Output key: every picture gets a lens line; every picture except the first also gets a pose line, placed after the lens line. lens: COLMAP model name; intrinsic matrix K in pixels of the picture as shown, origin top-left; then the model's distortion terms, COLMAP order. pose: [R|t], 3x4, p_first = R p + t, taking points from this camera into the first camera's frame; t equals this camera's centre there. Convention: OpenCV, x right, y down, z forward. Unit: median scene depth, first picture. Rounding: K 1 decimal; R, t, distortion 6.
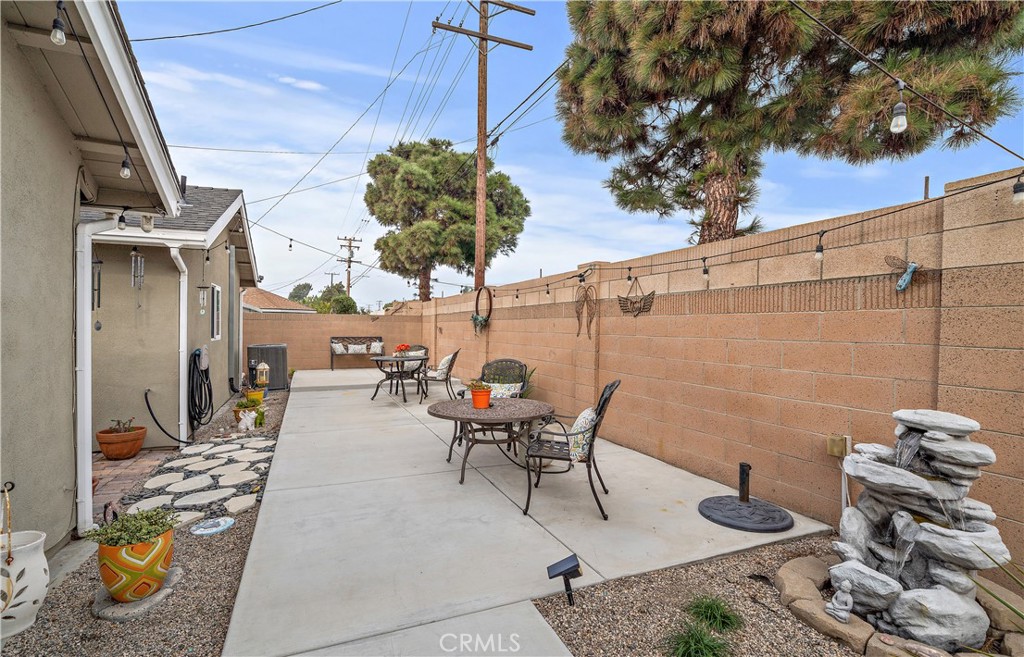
lens RADIAL K [[490.7, 0, 509.1], [0, 490.7, 332.3], [0, 0, 1]] dist [0.002748, 0.000641]
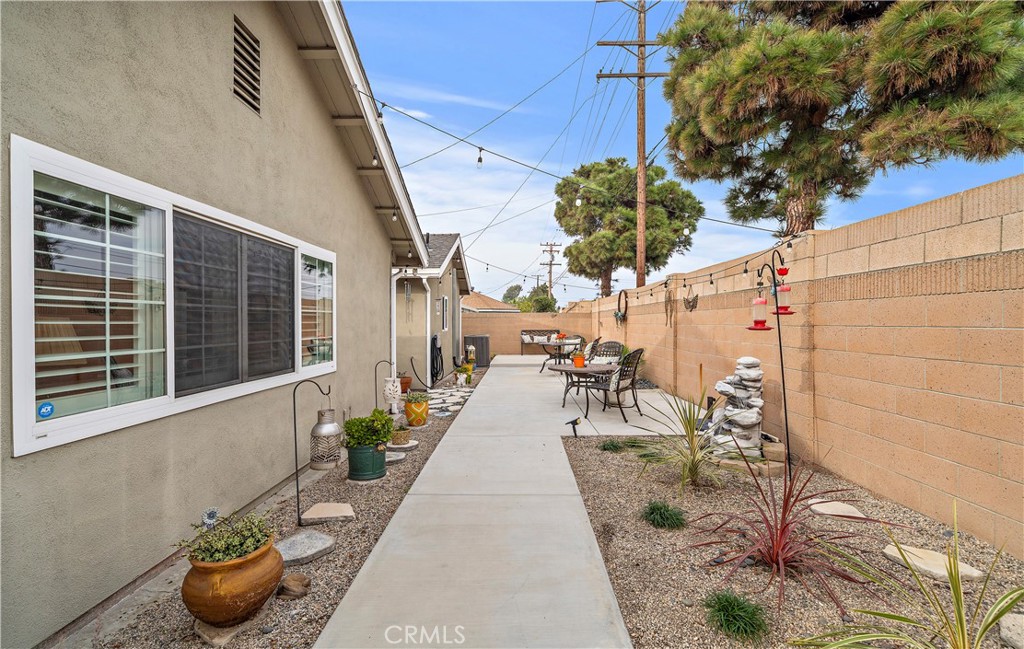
lens RADIAL K [[478.4, 0, 513.2], [0, 478.4, 324.0], [0, 0, 1]] dist [-0.000935, 0.000022]
pose [[0.920887, -0.008963, -0.389727, 0.137719], [0.005268, 0.999930, -0.010550, 0.007665], [0.389795, 0.007662, 0.920870, -0.222995]]
